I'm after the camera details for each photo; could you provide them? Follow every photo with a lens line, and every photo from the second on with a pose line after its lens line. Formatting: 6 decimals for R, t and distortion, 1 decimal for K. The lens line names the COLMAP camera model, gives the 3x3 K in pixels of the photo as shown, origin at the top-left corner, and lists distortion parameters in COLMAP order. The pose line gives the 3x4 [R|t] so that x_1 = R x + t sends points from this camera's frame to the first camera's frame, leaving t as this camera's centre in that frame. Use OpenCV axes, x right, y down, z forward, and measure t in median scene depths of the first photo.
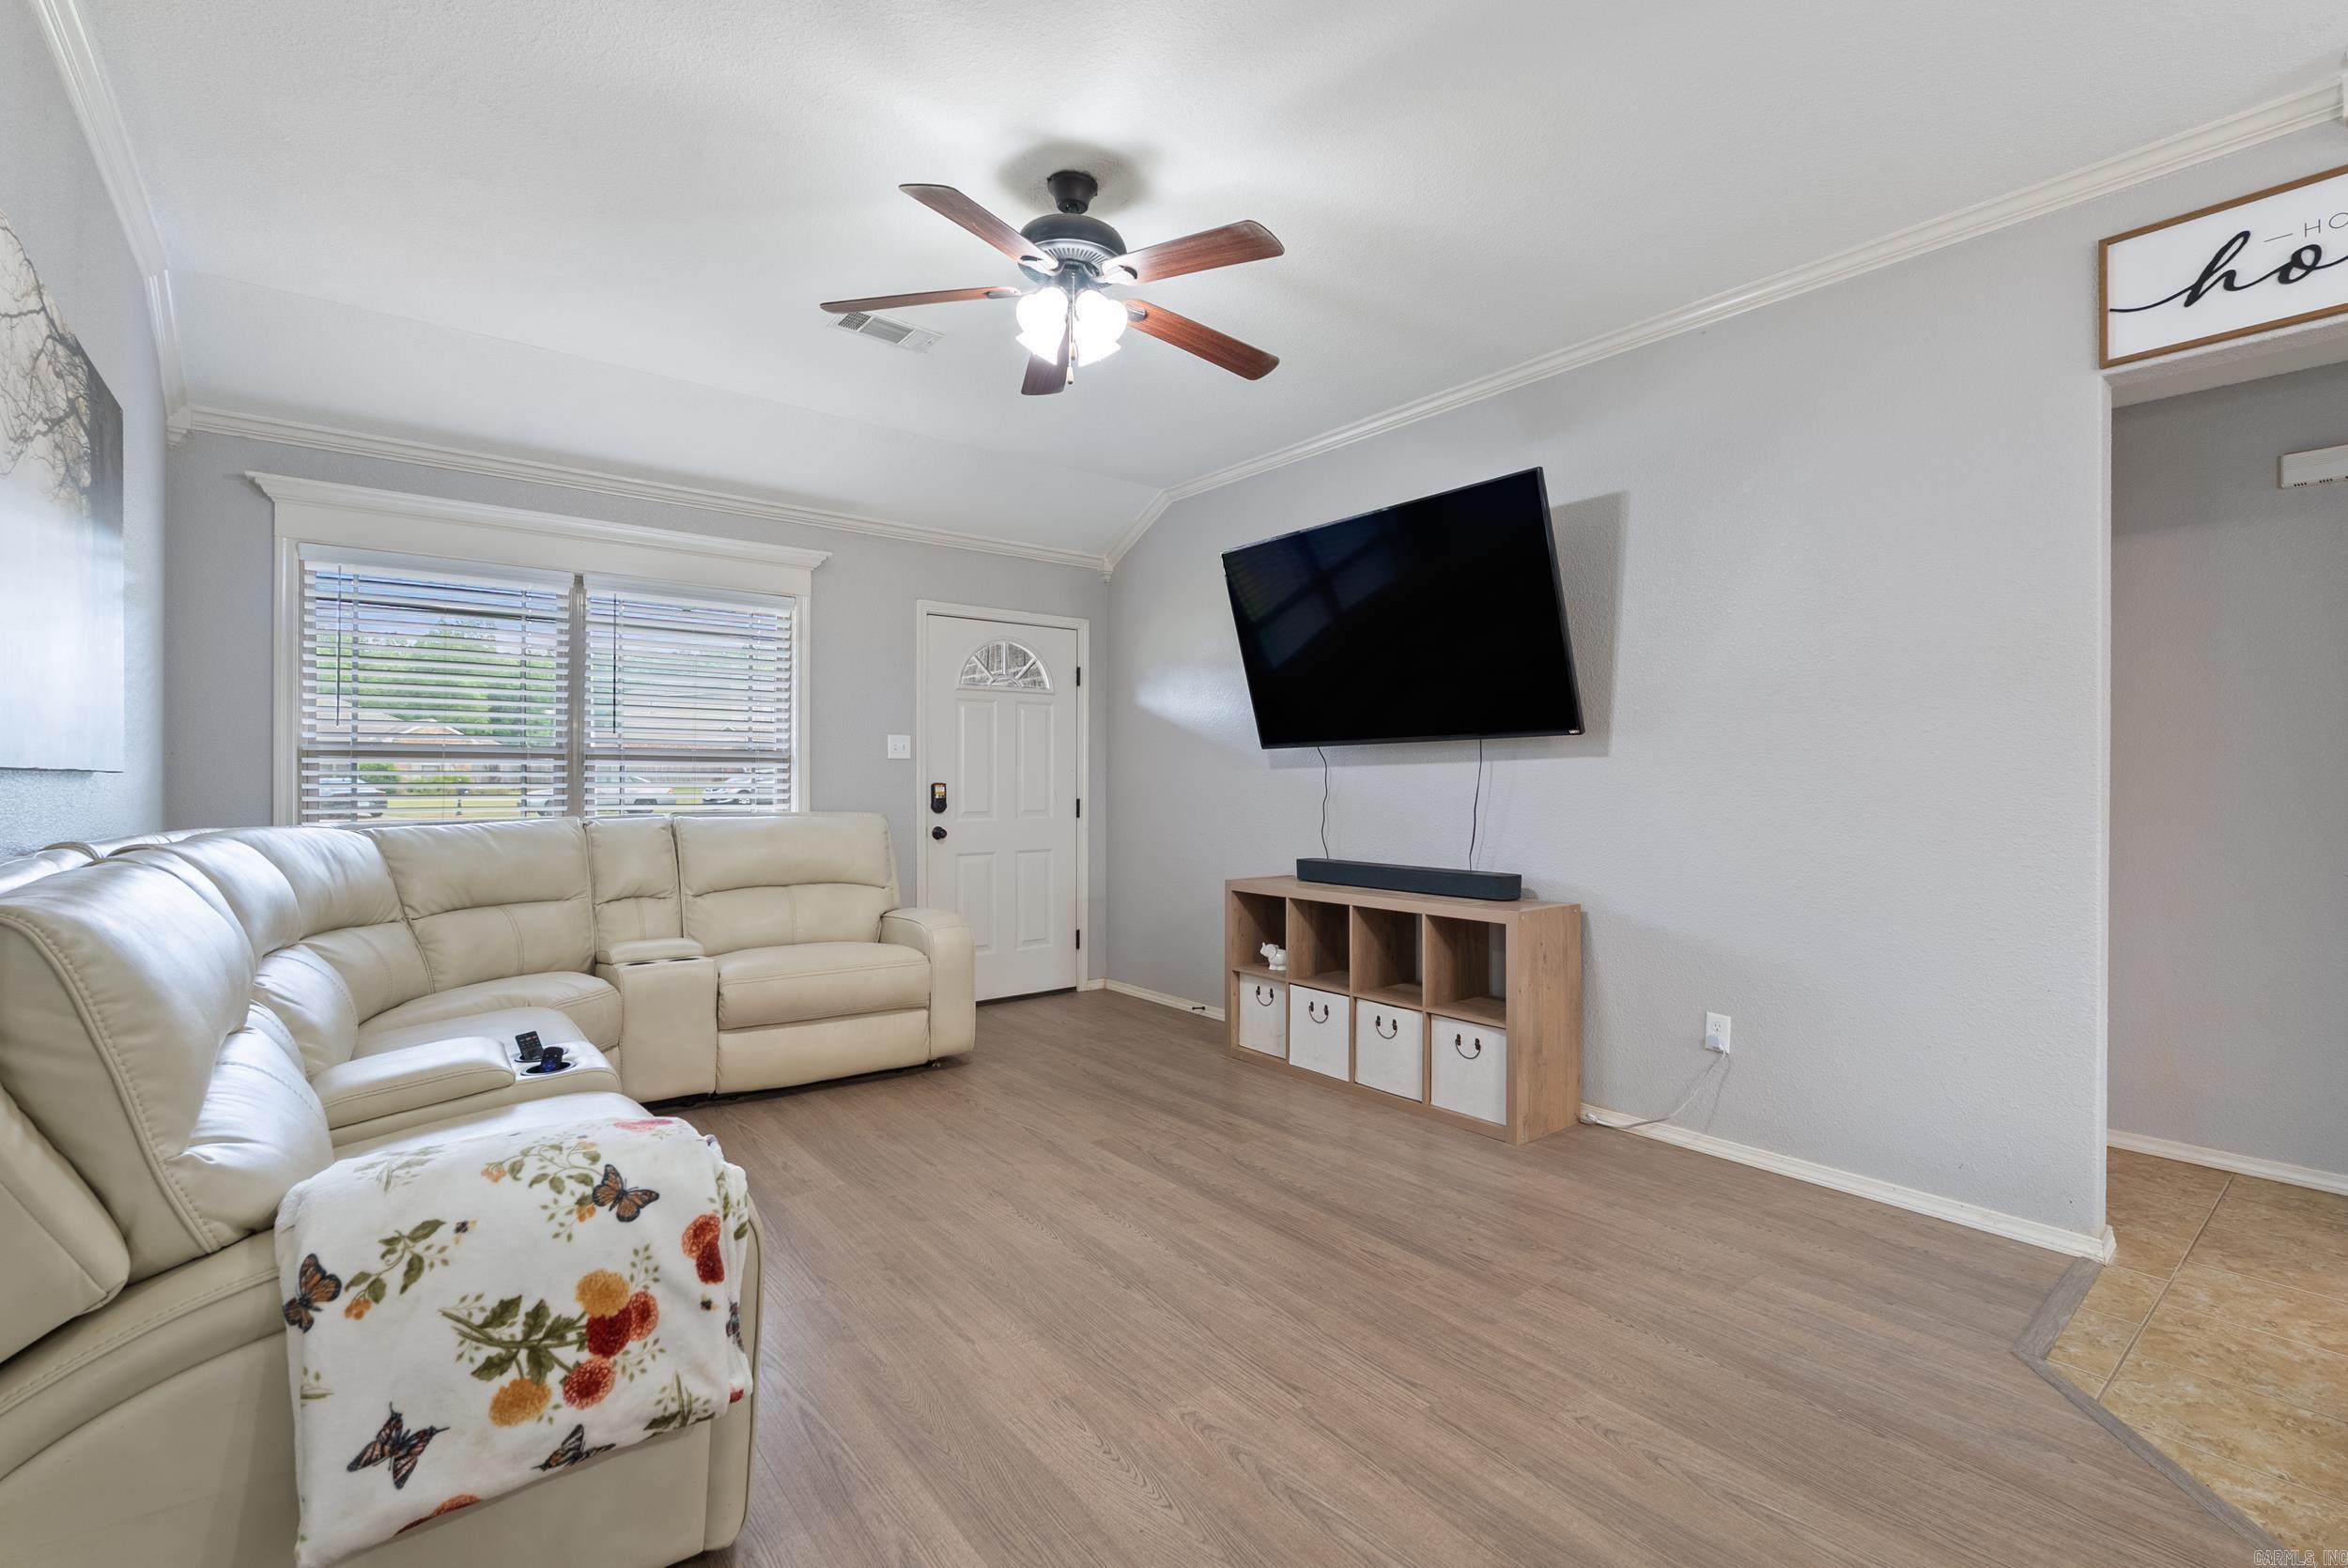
lens RADIAL K [[1040.2, 0, 1180.0], [0, 1040.2, 777.0], [0, 0, 1]] dist [-0.007180, 0.000944]
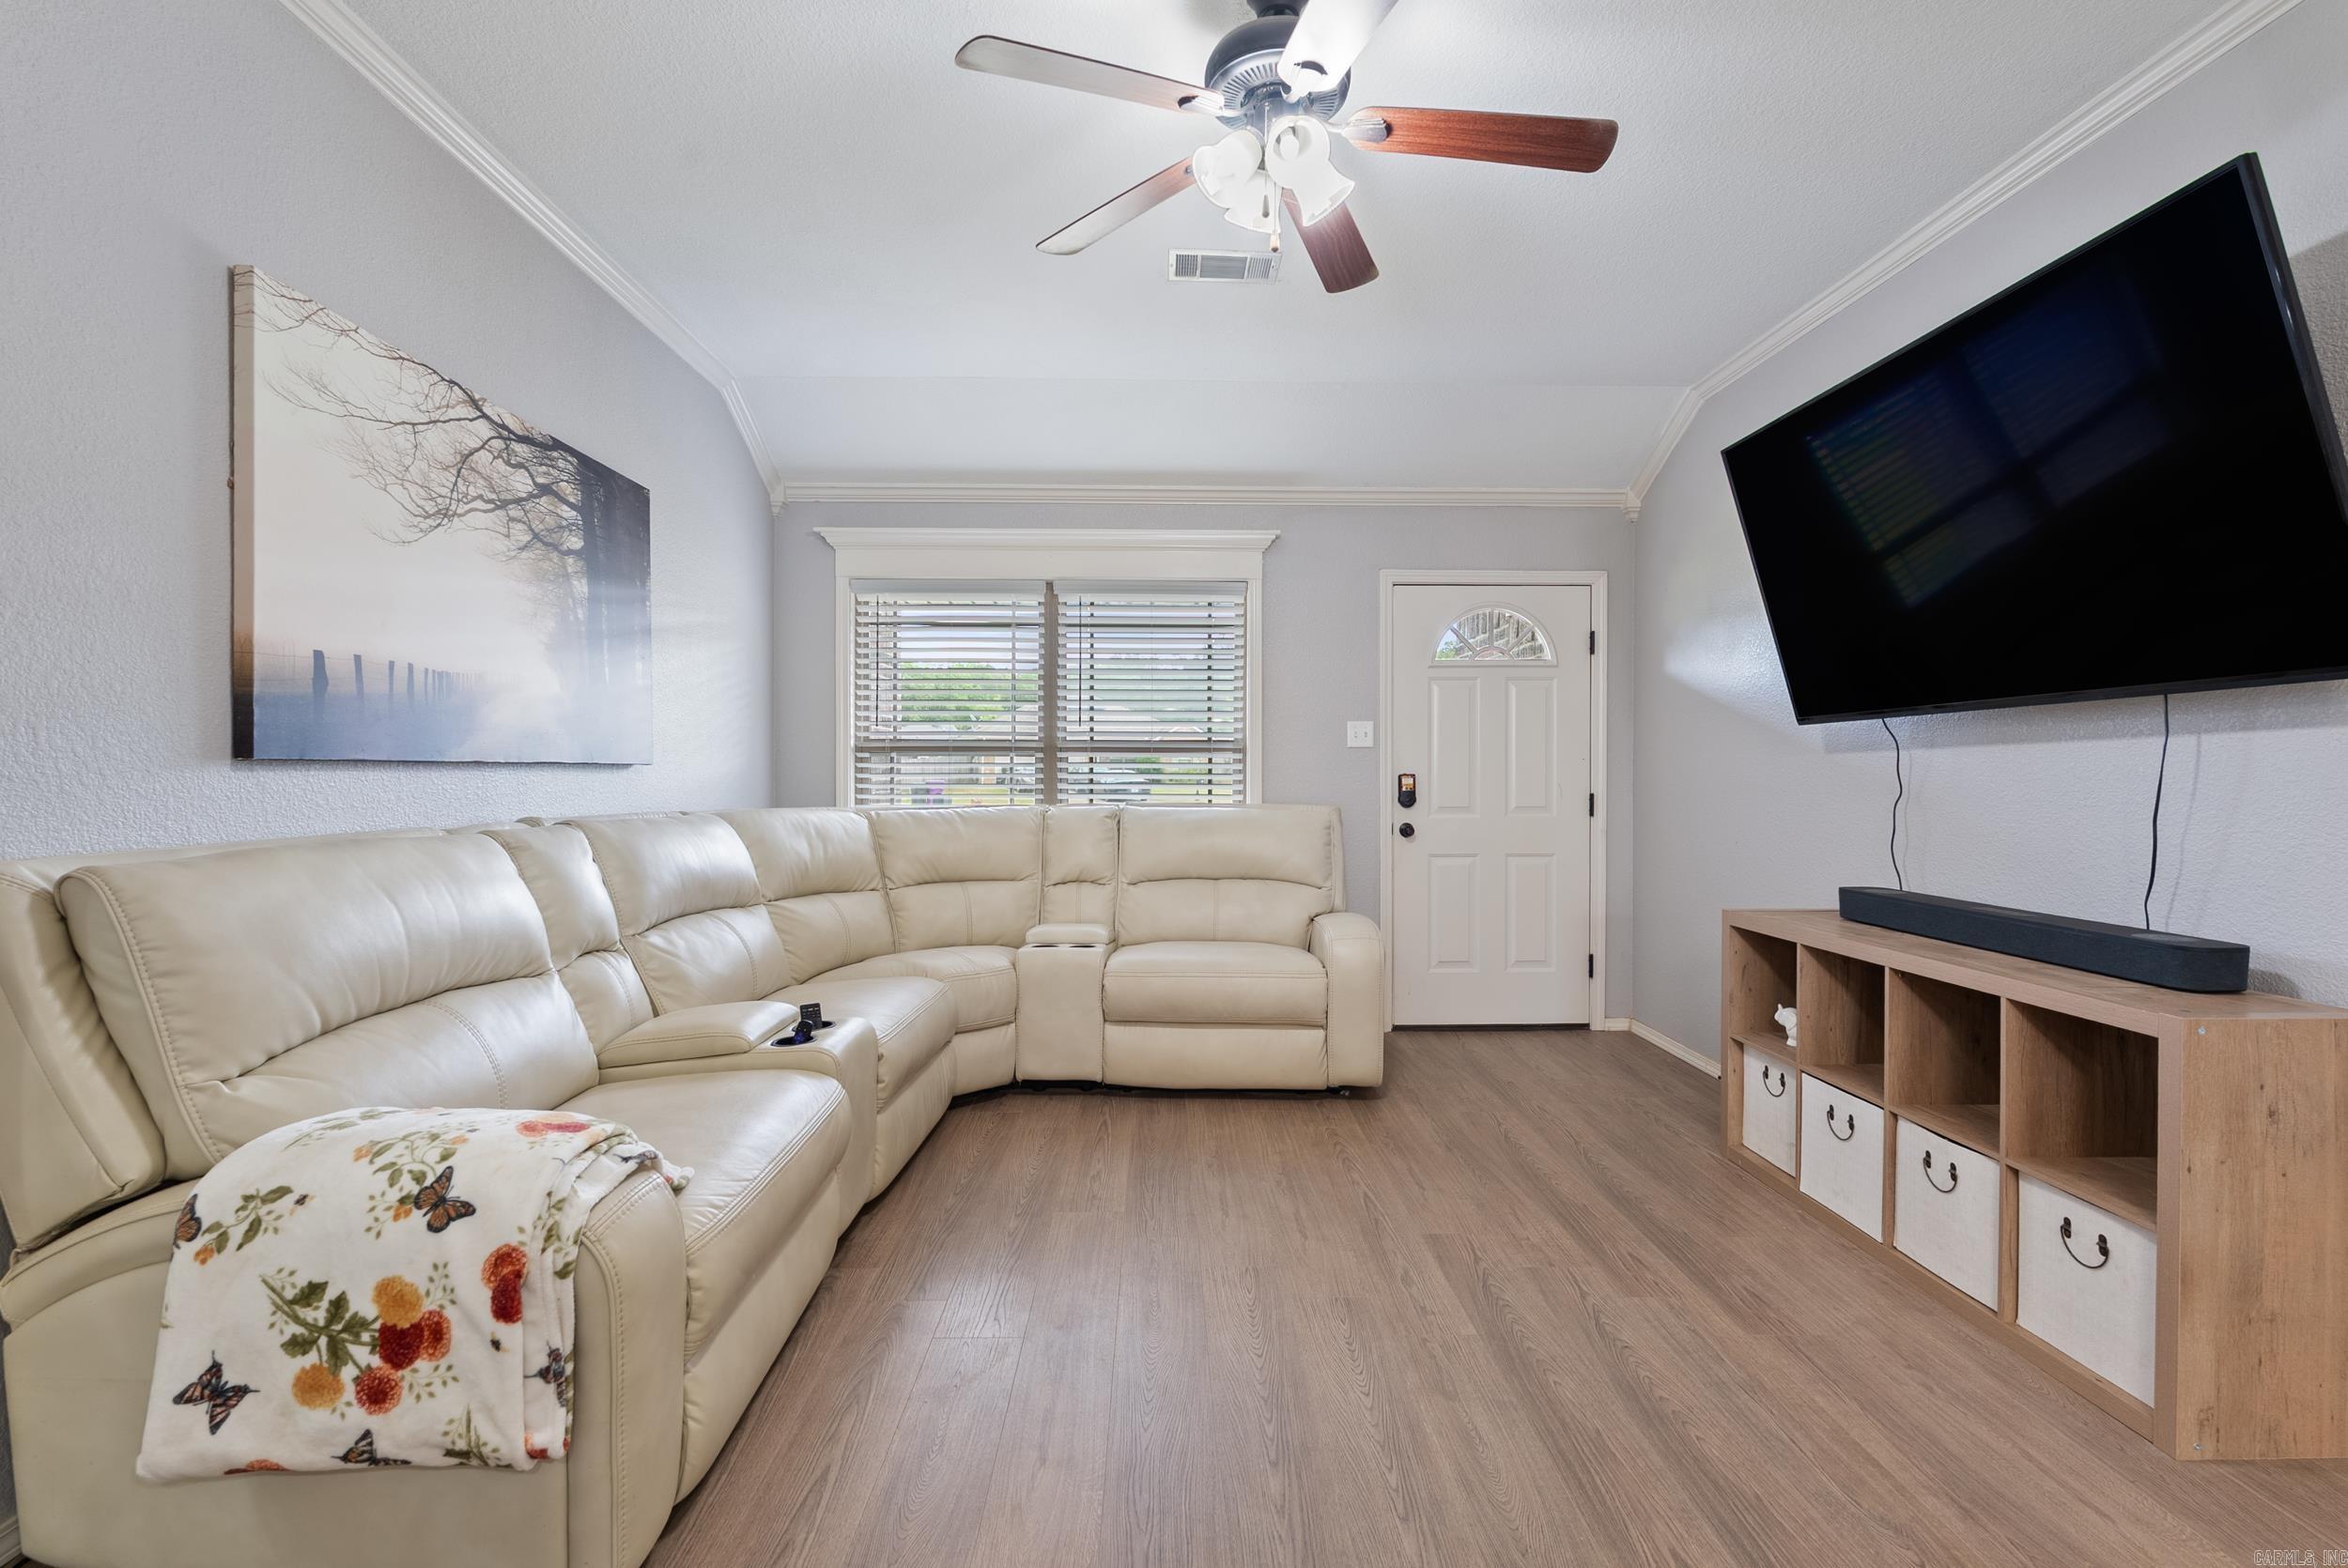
lens RADIAL K [[1040.2, 0, 1173.6], [0, 1040.2, 778.4], [0, 0, 1]] dist [-0.007180, 0.000944]
pose [[0.790627, 0.003265, -0.612290, 0.234896], [0.002831, 0.999956, 0.008989, 0.002036], [0.612292, -0.008840, 0.790582, 0.267570]]
